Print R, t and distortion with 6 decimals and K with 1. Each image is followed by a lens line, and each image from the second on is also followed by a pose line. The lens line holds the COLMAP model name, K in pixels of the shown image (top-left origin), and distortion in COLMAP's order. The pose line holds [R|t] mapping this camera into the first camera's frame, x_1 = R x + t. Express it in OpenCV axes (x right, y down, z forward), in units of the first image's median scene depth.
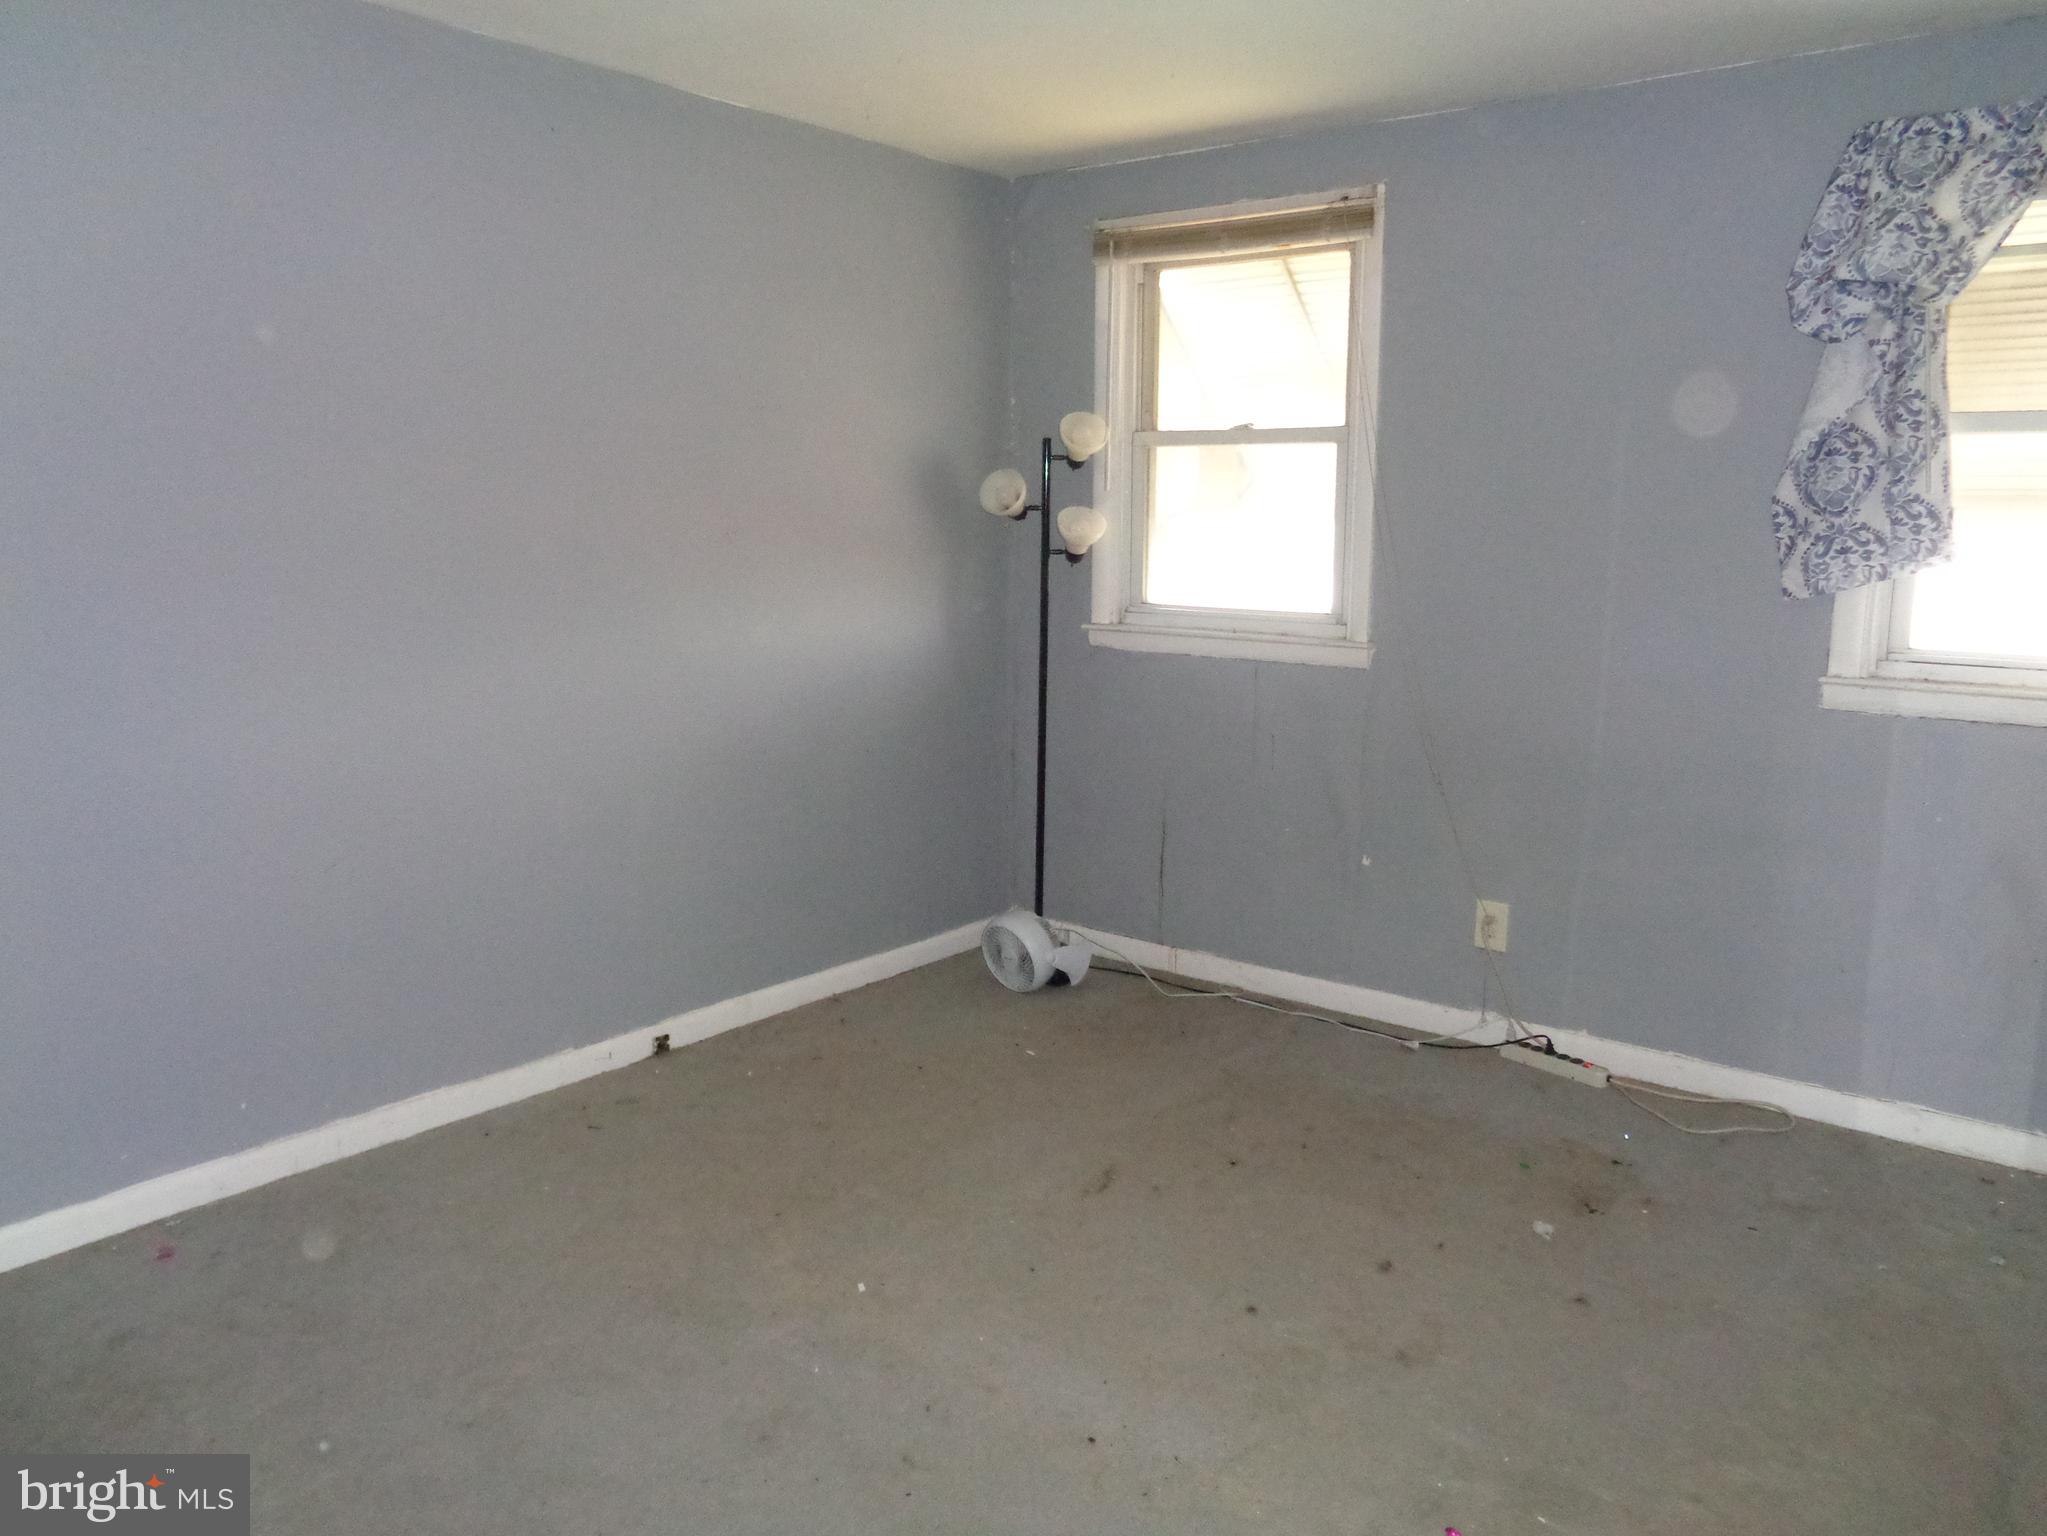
lens RADIAL K [[1535.6, 0, 1025.9], [0, 1535.6, 765.1], [0, 0, 1]] dist [-0.000982, 0.006289]
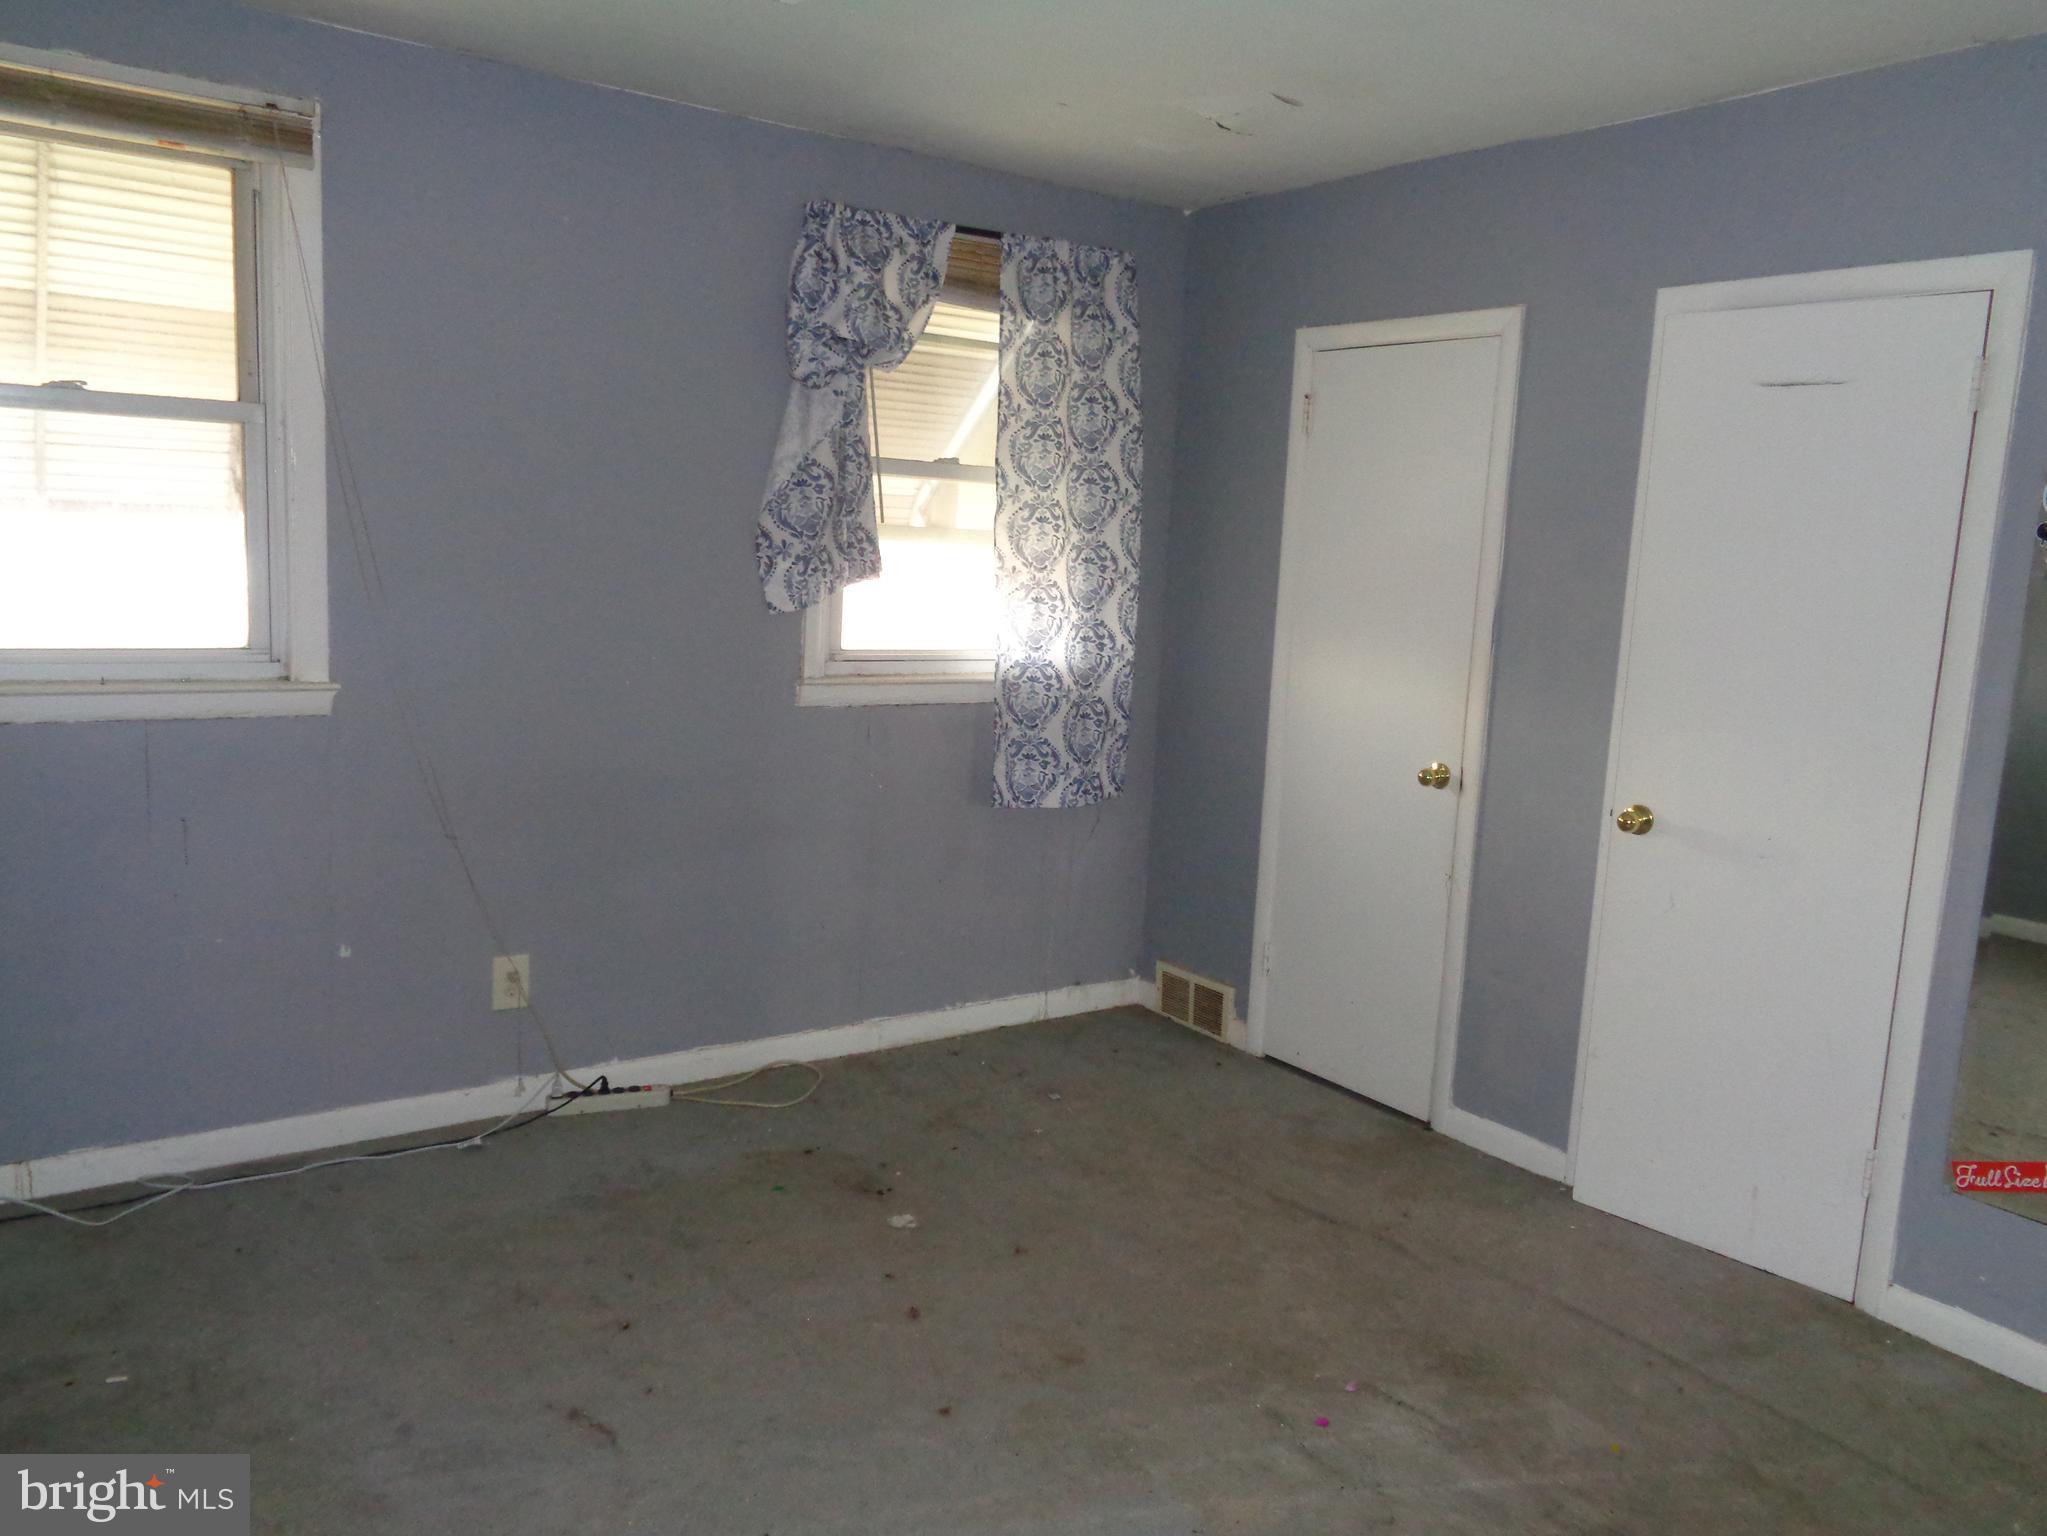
lens RADIAL K [[1535.6, 0, 1025.2], [0, 1535.6, 769.6], [0, 0, 1]] dist [-0.000982, 0.006289]
pose [[0.276922, -0.137355, 0.951024, -0.526050], [0.114003, 0.987437, 0.109418, -0.096205], [-0.954105, 0.078119, 0.289102, 0.511584]]
